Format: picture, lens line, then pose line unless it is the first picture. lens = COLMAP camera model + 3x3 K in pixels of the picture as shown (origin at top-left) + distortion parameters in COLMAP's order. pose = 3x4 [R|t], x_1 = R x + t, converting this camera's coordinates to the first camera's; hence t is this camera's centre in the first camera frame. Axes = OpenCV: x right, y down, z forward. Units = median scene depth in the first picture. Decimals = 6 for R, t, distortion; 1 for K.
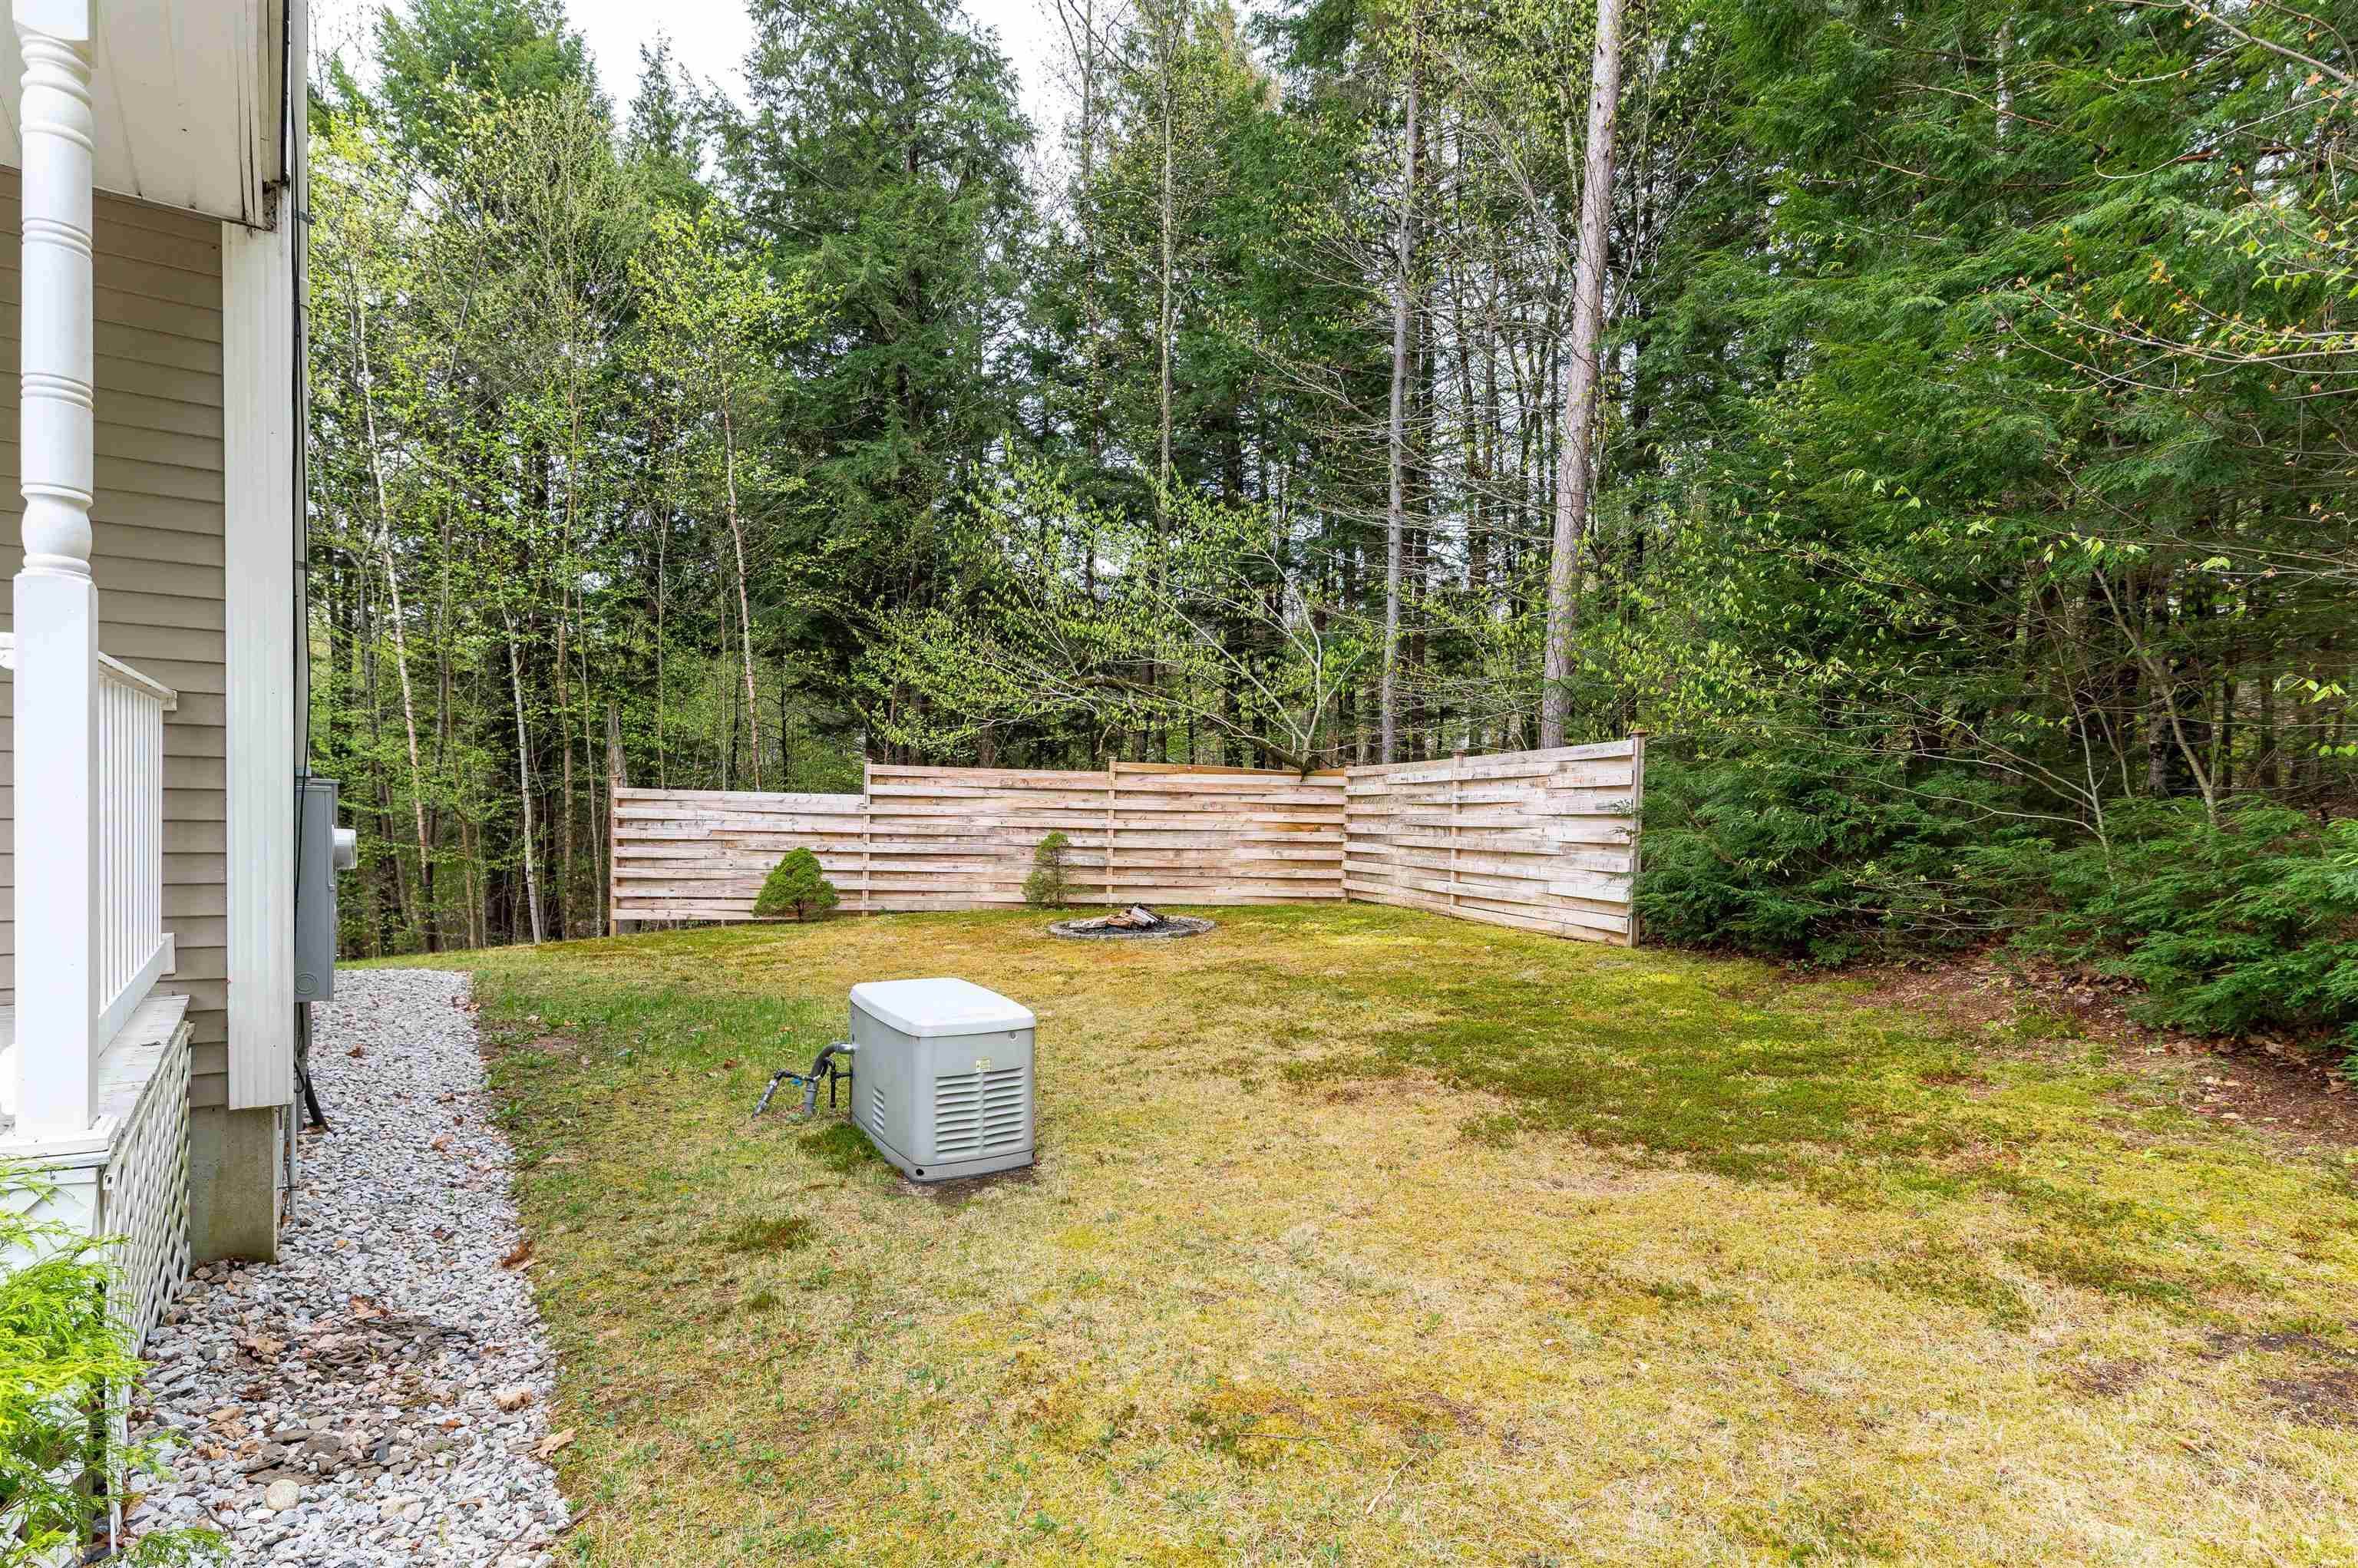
lens RADIAL K [[1202.8, 0, 1172.9], [0, 1202.8, 859.2], [0, 0, 1]] dist [0.013573, -0.000003]
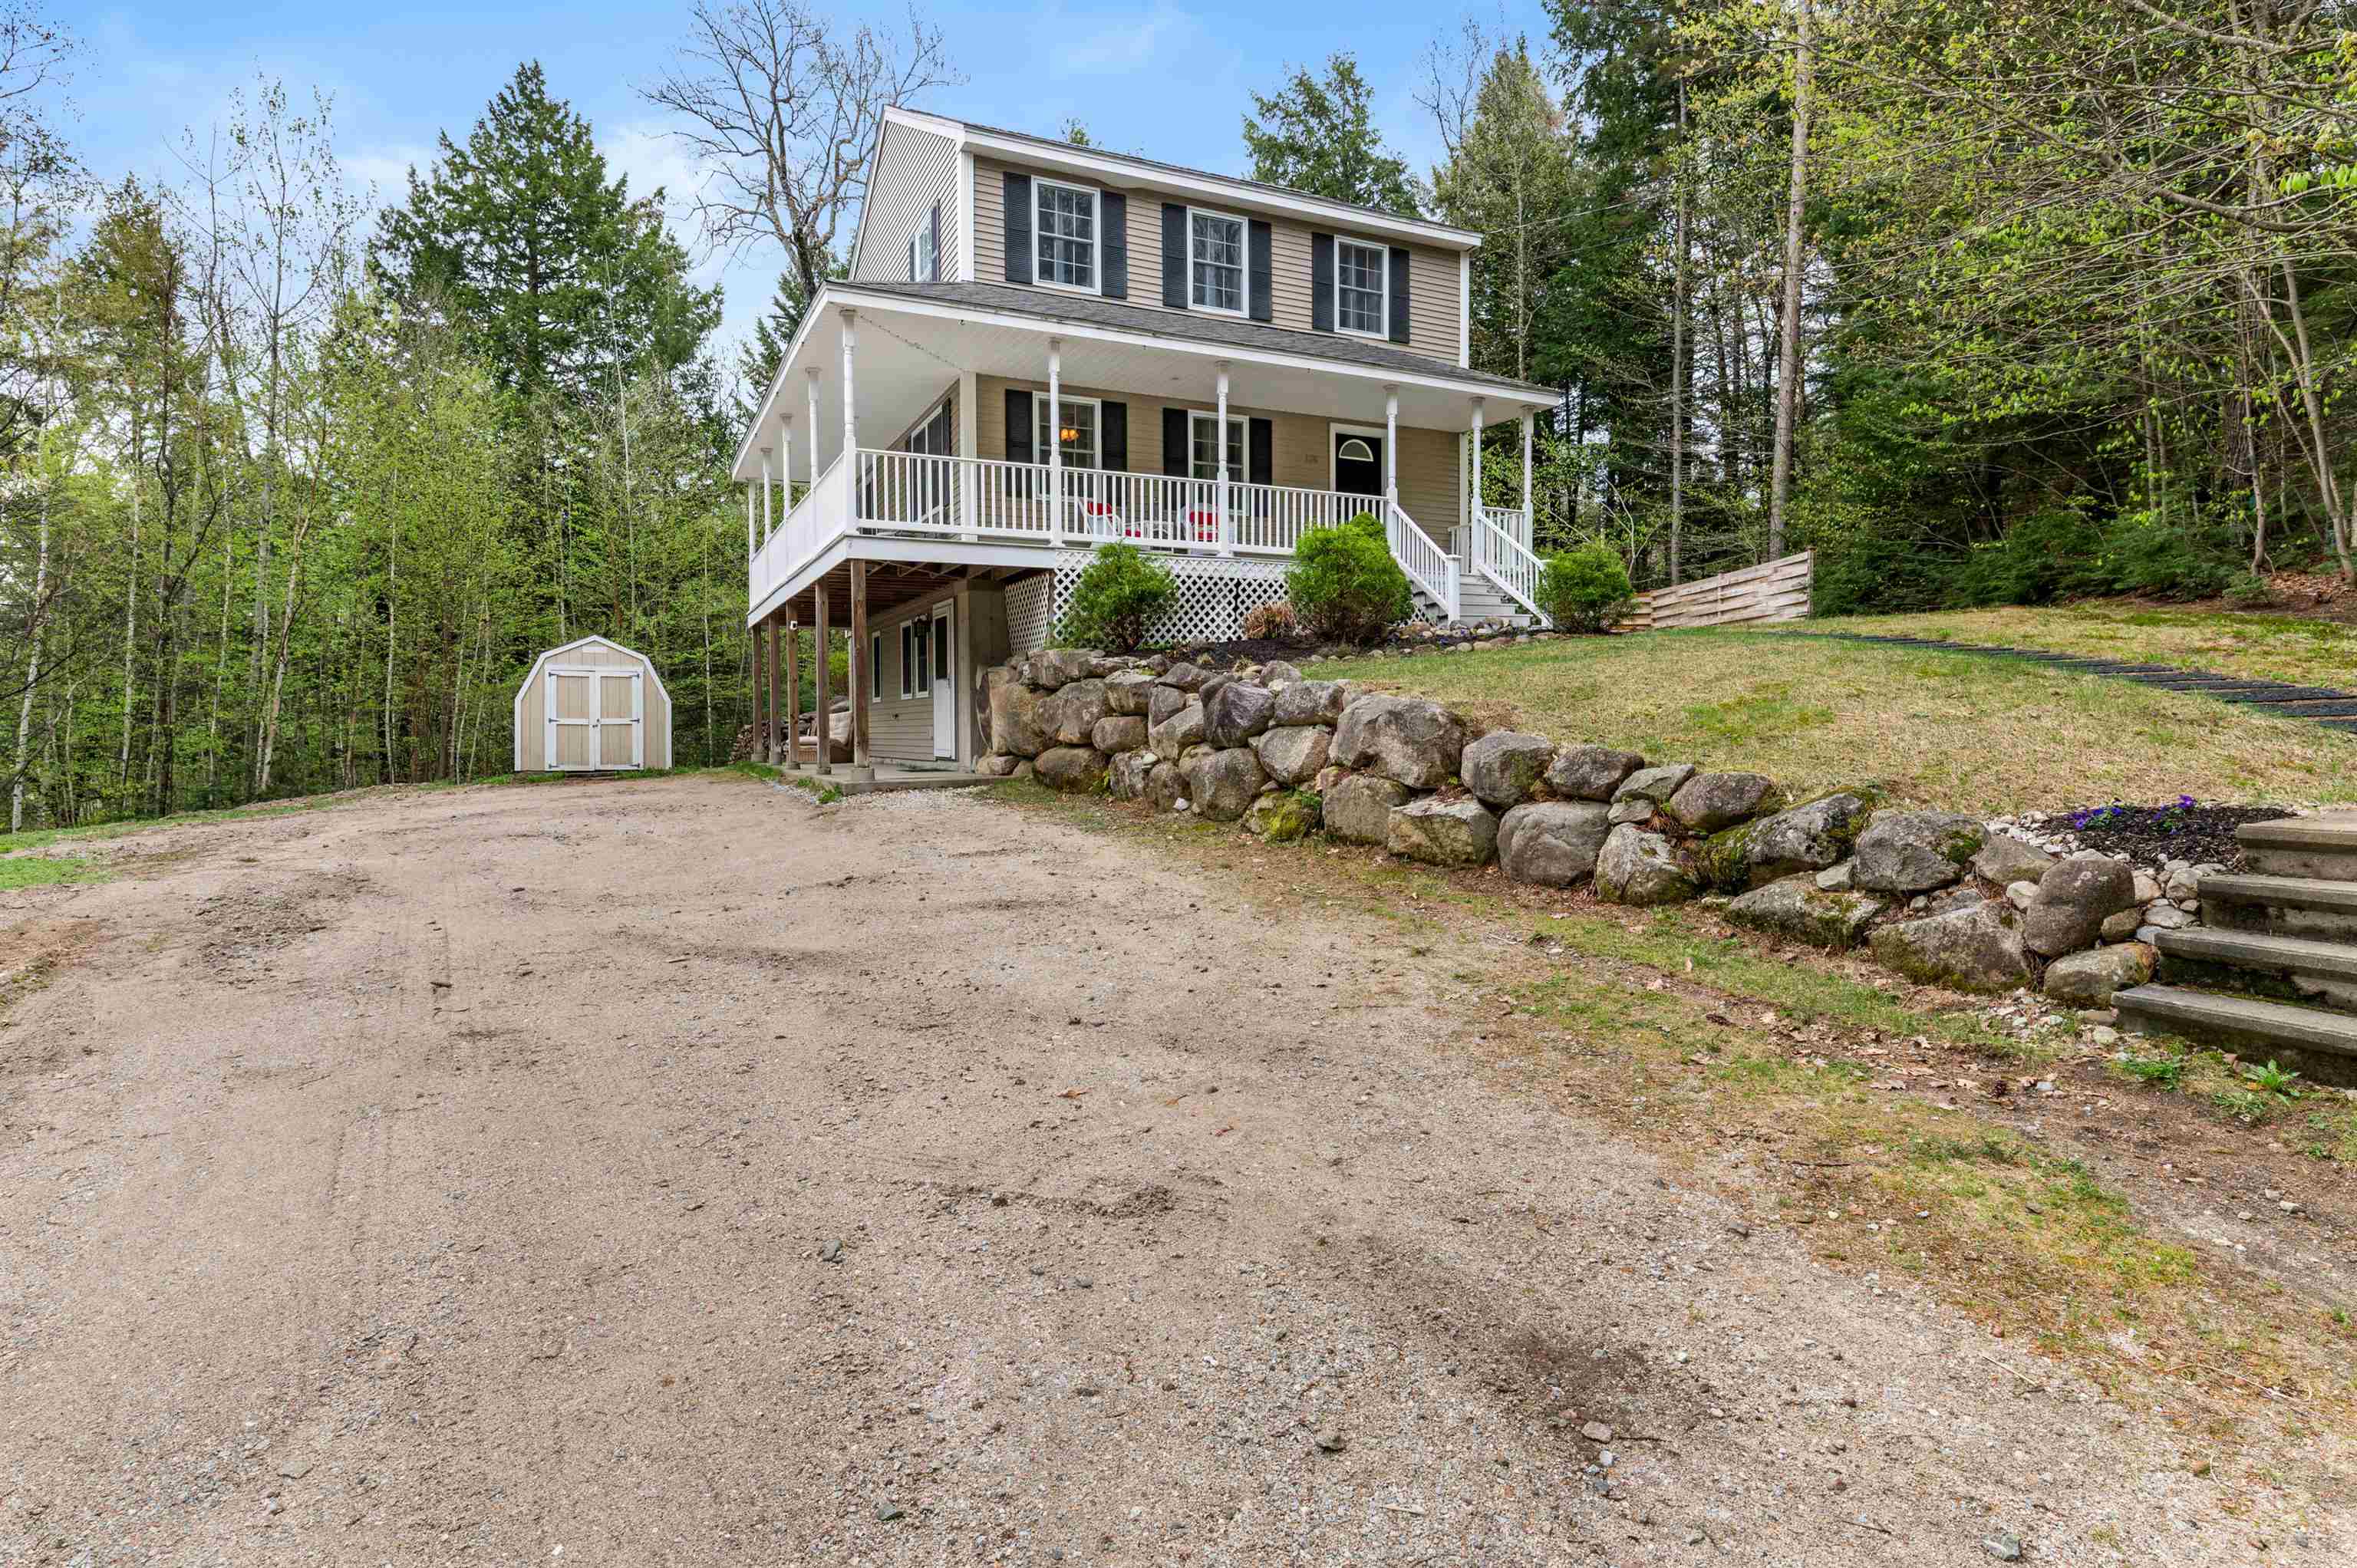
lens RADIAL K [[1253.3, 0, 1182.8], [0, 1253.3, 756.4], [0, 0, 1]] dist [-0.001747, -0.000257]
pose [[0.985535, -0.018692, -0.168438, -0.210155], [0.016746, 0.999776, -0.012965, 0.166634], [0.168643, 0.009957, 0.985627, -0.839983]]
